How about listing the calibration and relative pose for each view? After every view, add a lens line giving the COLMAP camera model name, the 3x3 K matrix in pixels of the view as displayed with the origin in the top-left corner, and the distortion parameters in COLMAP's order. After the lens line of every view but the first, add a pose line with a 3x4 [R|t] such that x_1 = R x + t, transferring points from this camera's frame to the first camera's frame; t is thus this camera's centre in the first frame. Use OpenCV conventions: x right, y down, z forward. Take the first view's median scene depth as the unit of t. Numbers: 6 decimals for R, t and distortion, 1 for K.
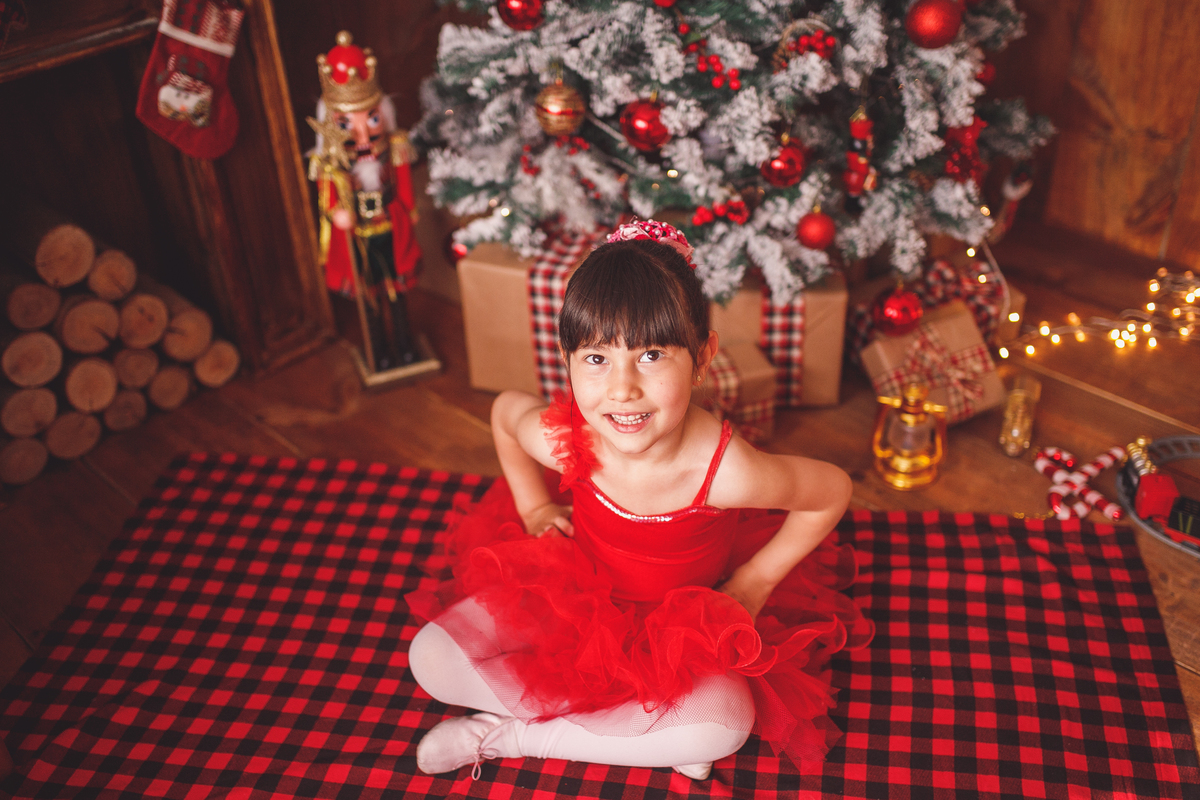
lens RADIAL K [[1220.0, 0, 603.2], [0, 1220.0, 418.7], [0, 0, 1]] dist [-0.061862, 0.095714]
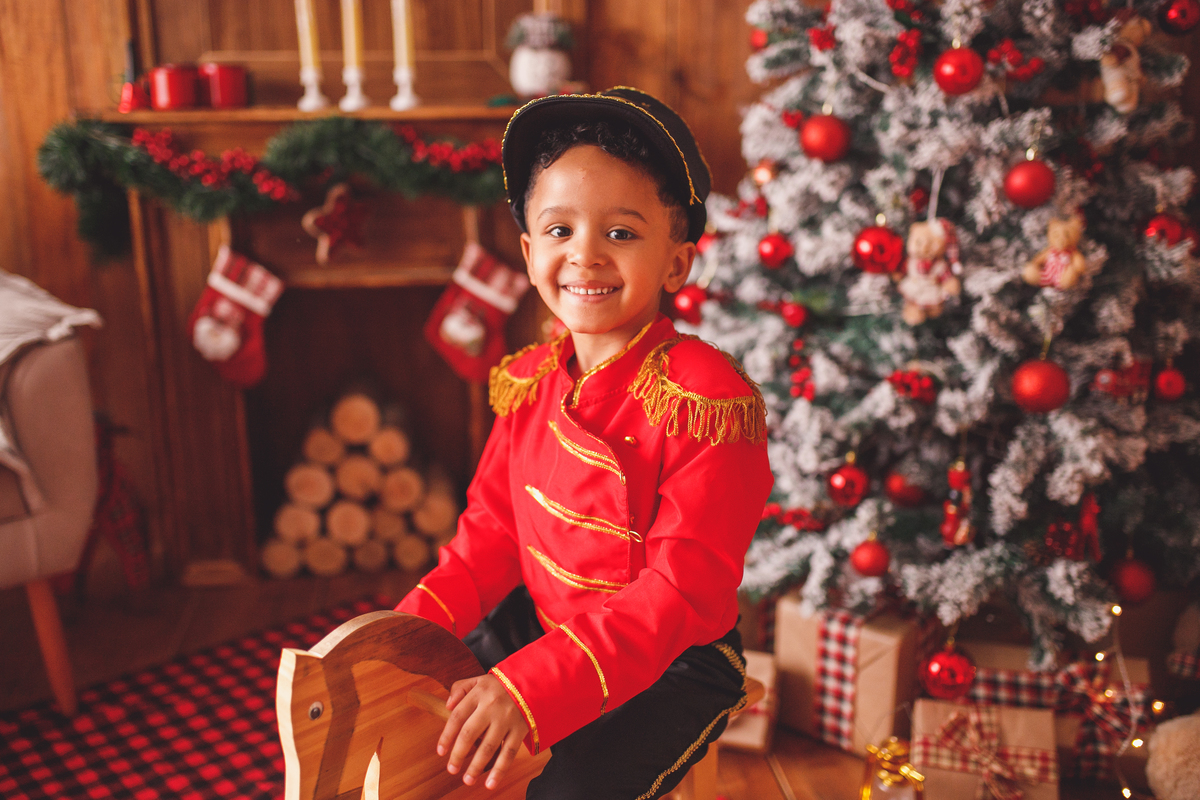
lens RADIAL K [[1176.1, 0, 598.0], [0, 1176.1, 396.9], [0, 0, 1]] dist [-0.063981, 0.109938]
pose [[0.783974, 0.200495, -0.587526, 0.517997], [-0.388670, 0.896491, -0.212697, 0.015072], [0.484067, 0.395103, 0.780752, 0.097478]]
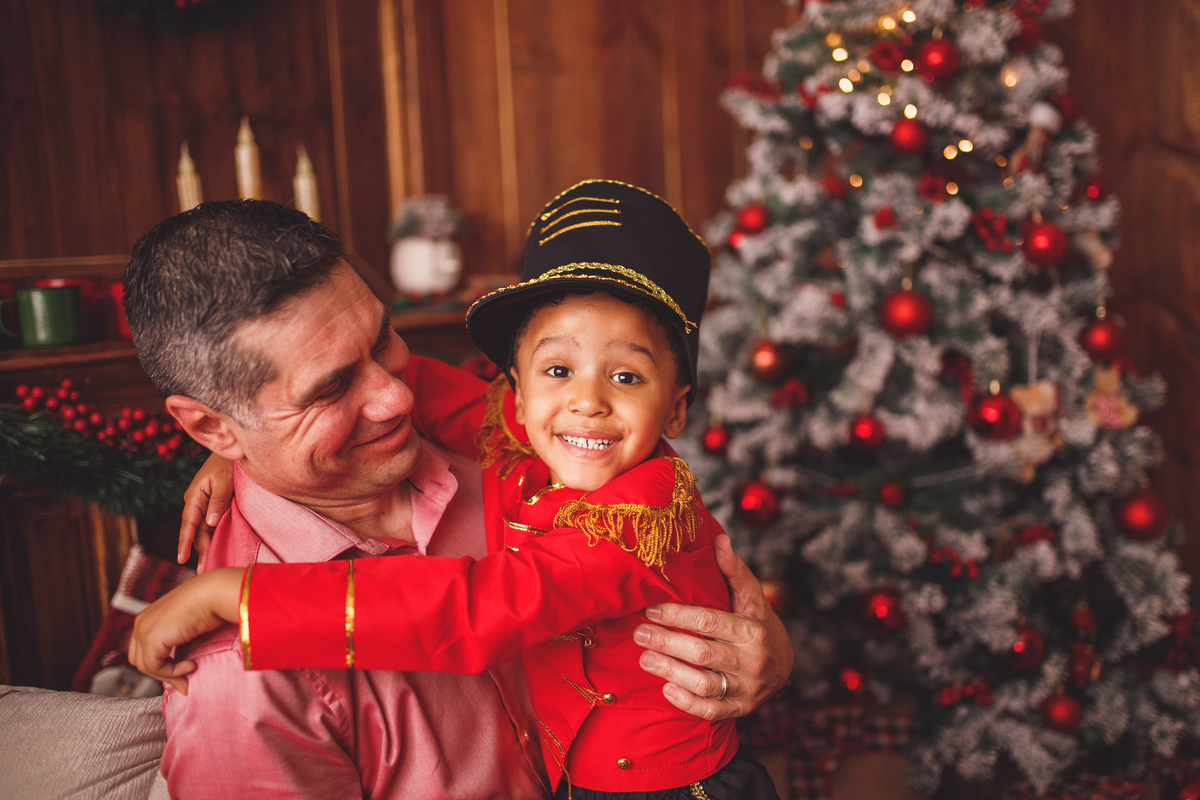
lens RADIAL K [[1147.4, 0, 600.0], [0, 1147.4, 400.0], [0, 0, 1]] dist [-0.065318, 0.108176]
pose [[0.999744, -0.005309, 0.021994, -0.215752], [0.015014, 0.882898, -0.469325, 0.044608], [-0.016927, 0.469535, 0.882751, 0.066069]]
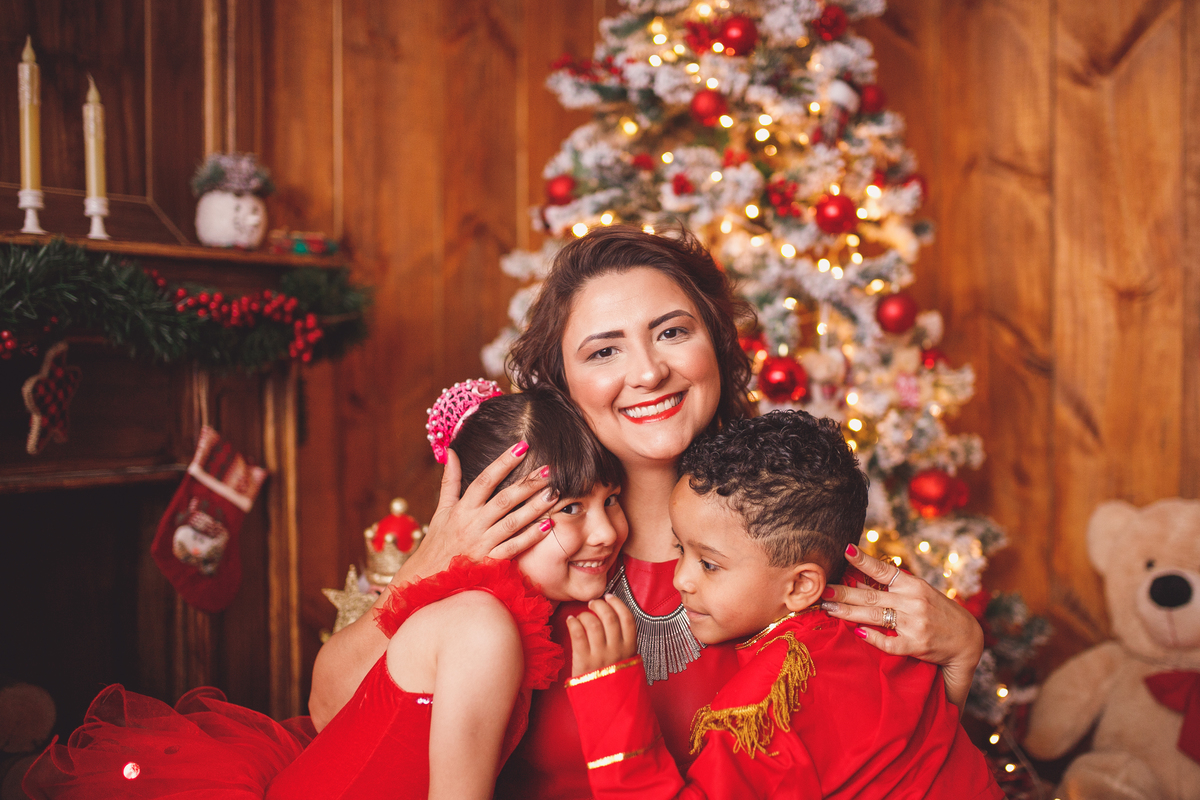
lens RADIAL K [[1259.2, 0, 645.3], [0, 1259.2, 408.3], [0, 0, 1]] dist [-0.040208, 0.024674]
pose [[0.995326, 0.036647, 0.089351, -0.077090], [0.019594, 0.829332, -0.558412, 0.213136], [-0.094566, 0.557553, 0.824738, 0.065486]]
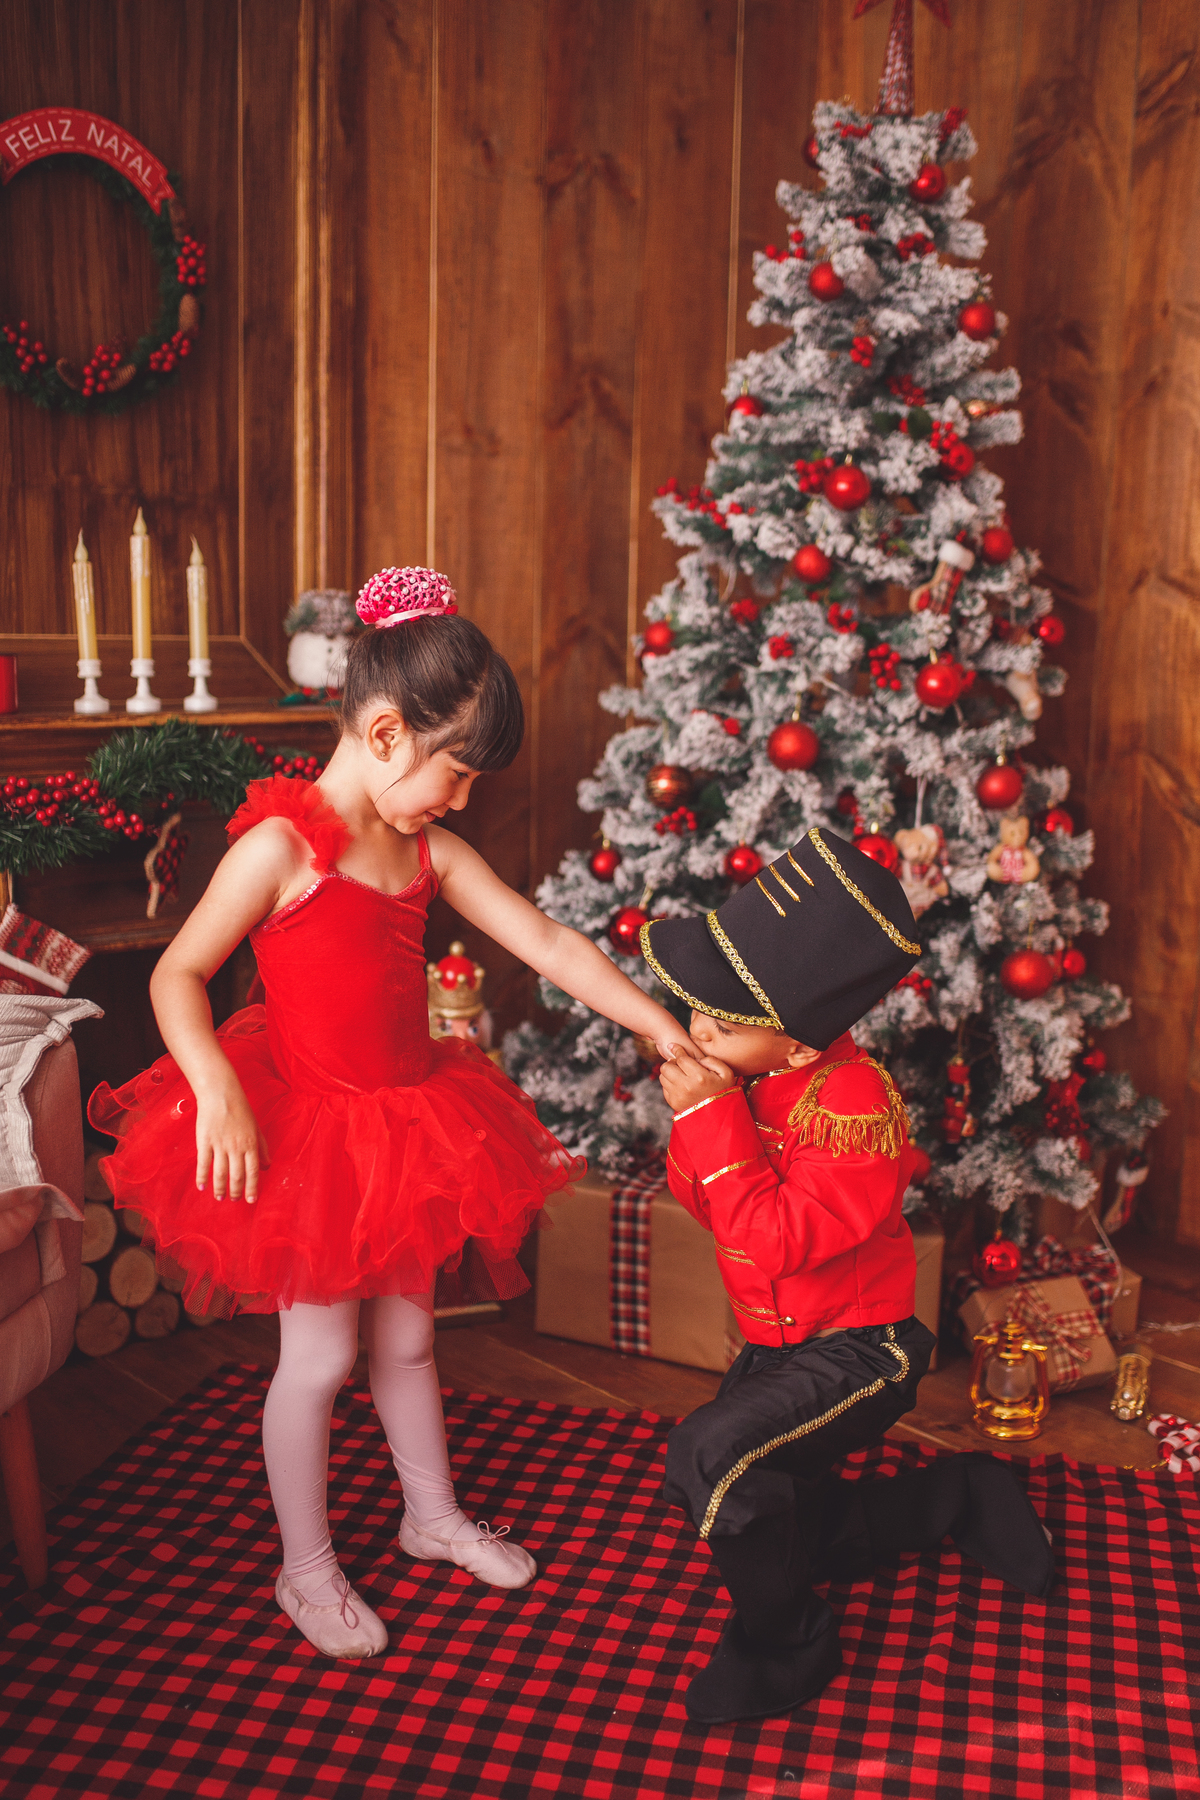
lens RADIAL K [[1798.1, 0, 623.8], [0, 1798.1, 924.5], [0, 0, 1]] dist [-0.067446, 0.125468]
pose [[0.996997, 0.072491, -0.027257, -0.029938], [-0.077097, 0.895650, -0.438026, 0.314778], [-0.007340, 0.438812, 0.898549, -0.373058]]
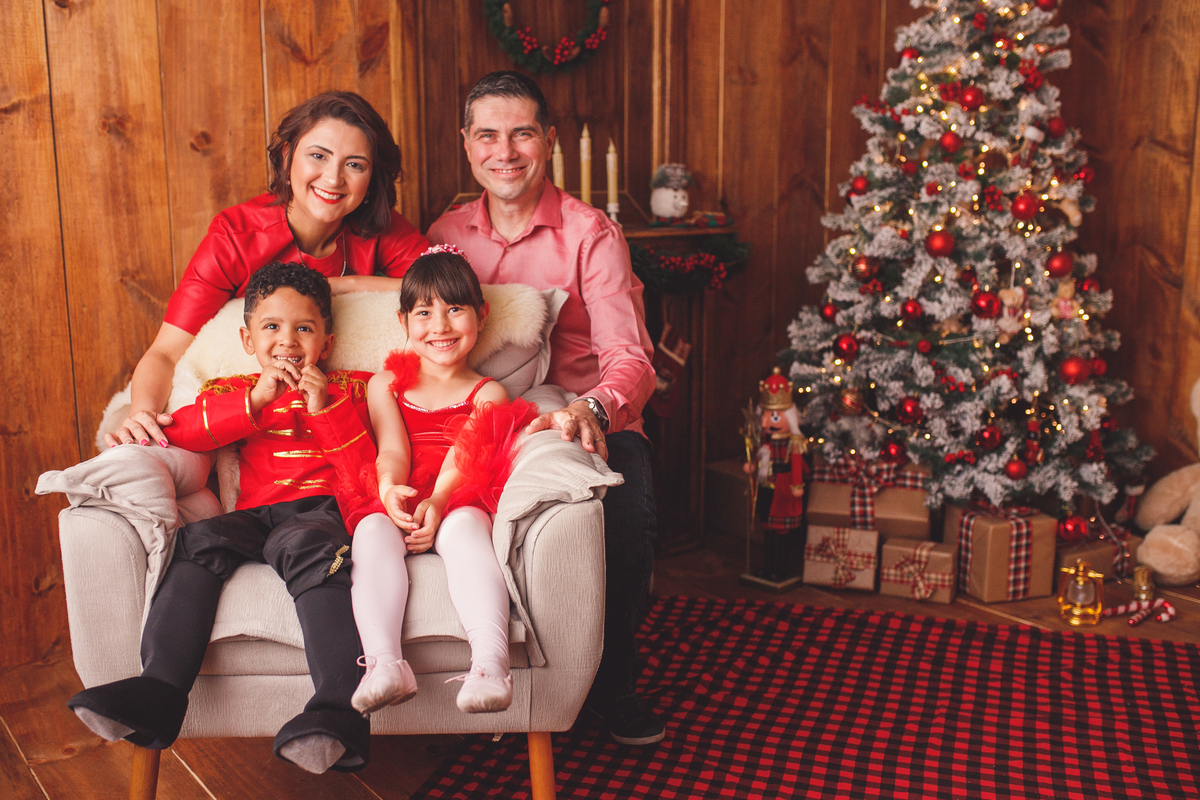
lens RADIAL K [[1218.7, 0, 565.9], [0, 1218.7, 404.8], [0, 0, 1]] dist [-0.044386, 0.059466]
pose [[0.984147, 0.068440, -0.163615, -0.173338], [-0.130294, 0.904894, -0.405204, 0.537268], [0.120323, 0.420098, 0.899466, -0.688133]]
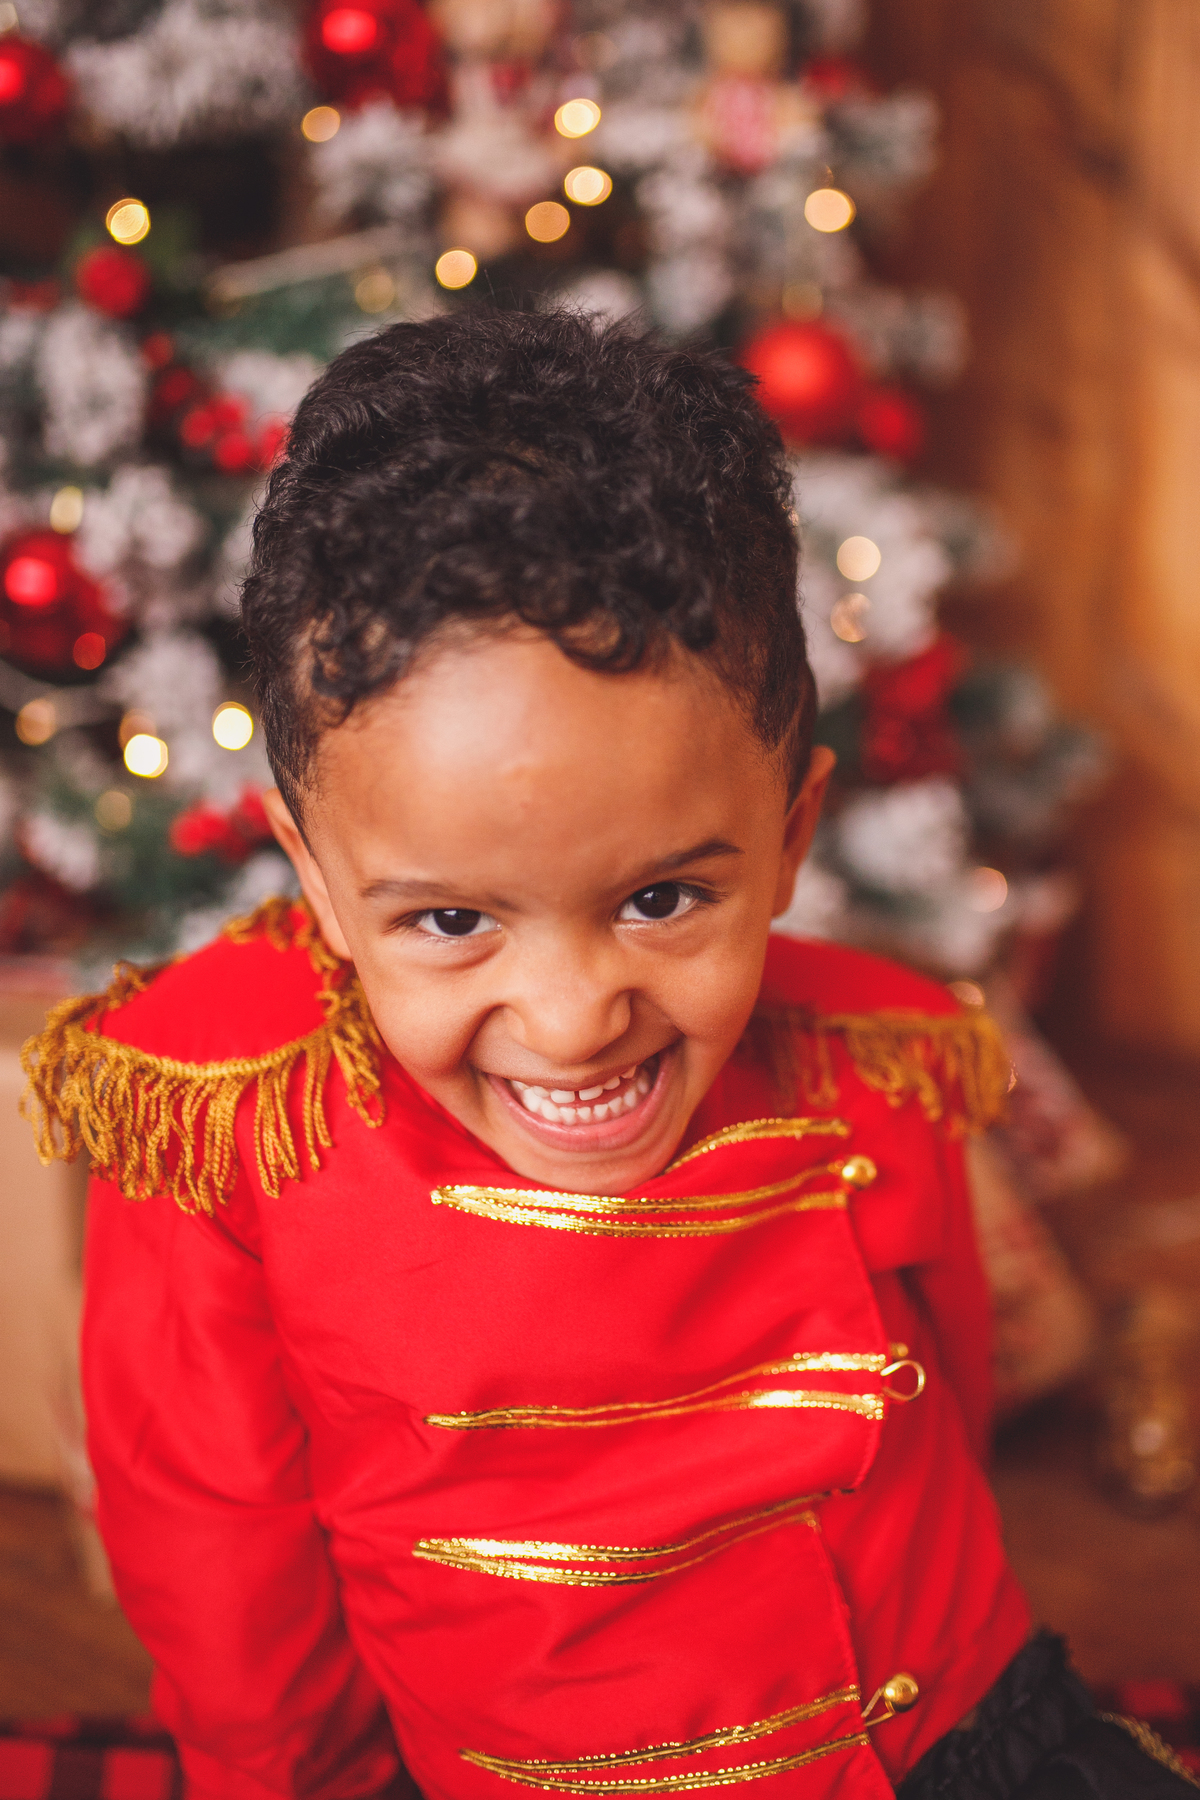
lens RADIAL K [[1888.9, 0, 600.0], [0, 1888.9, 900.0], [0, 0, 1]] dist [-0.040208, 0.024674]
pose [[0.991179, -0.000967, 0.132523, 0.117437], [0.051013, 0.925706, -0.374787, 0.062599], [-0.122315, 0.378242, 0.917590, 0.469650]]
